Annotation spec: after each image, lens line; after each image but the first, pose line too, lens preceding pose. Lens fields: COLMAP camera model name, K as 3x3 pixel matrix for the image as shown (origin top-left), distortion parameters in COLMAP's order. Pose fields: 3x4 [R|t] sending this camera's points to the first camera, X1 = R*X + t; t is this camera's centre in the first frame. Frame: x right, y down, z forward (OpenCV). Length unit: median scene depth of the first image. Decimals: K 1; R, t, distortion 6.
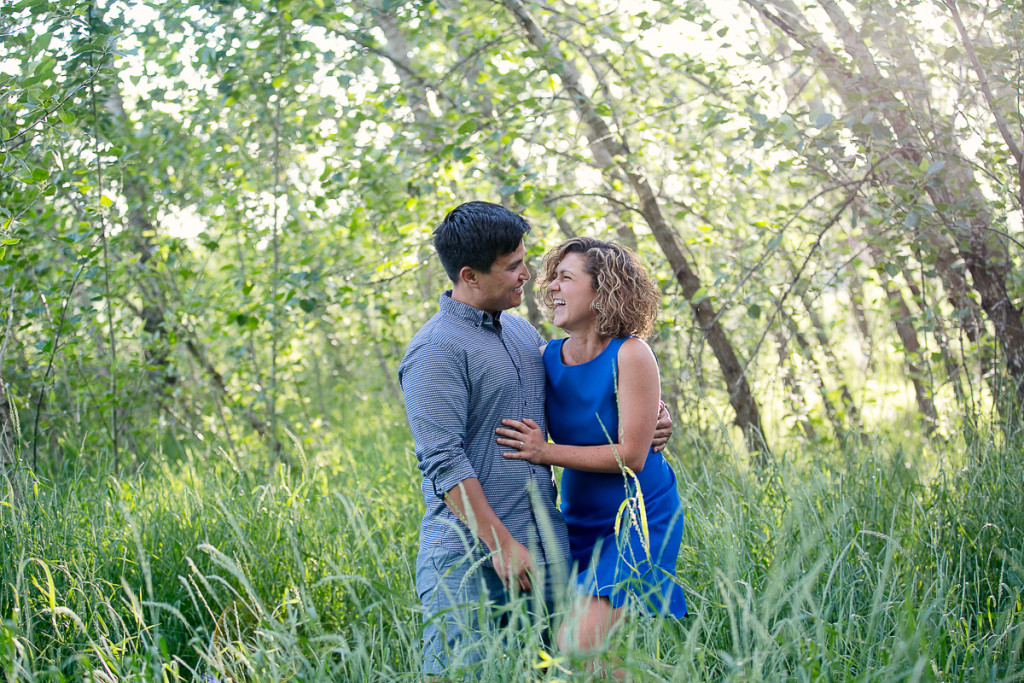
lens RADIAL K [[2166.3, 0, 512.0], [0, 2166.3, 341.5], [0, 0, 1]] dist [-0.128040, -0.261568]
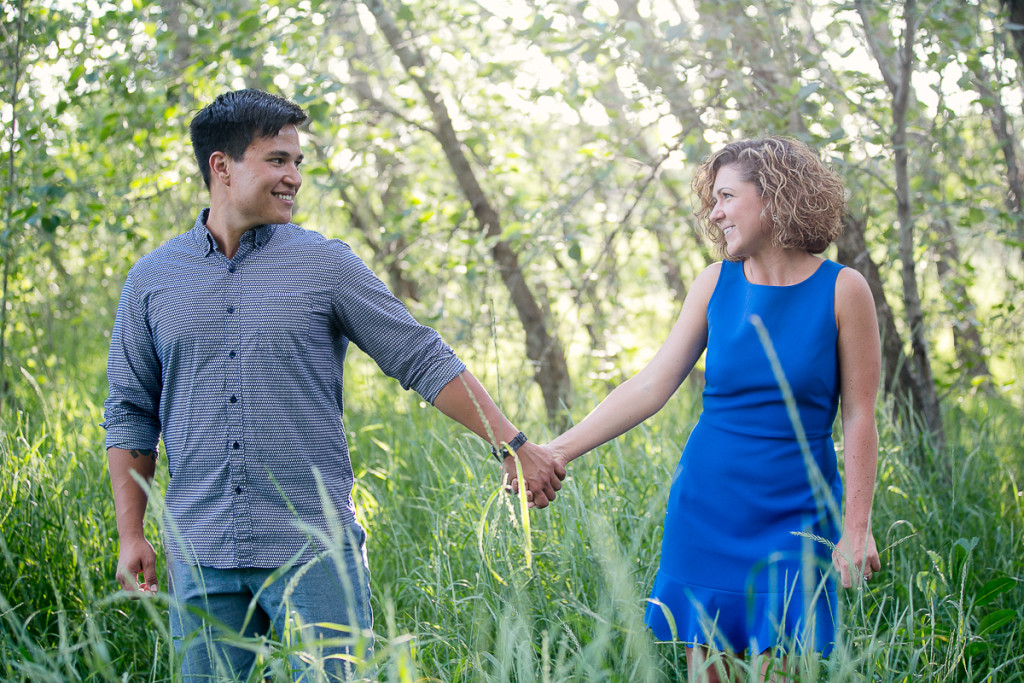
lens RADIAL K [[2166.3, 0, 512.0], [0, 2166.3, 341.5], [0, 0, 1]] dist [-0.128040, -0.261568]
pose [[0.990604, 0.037570, 0.131503, -0.025572], [-0.040971, 0.998890, 0.023255, 0.002755], [-0.130483, -0.028425, 0.991043, 0.141386]]
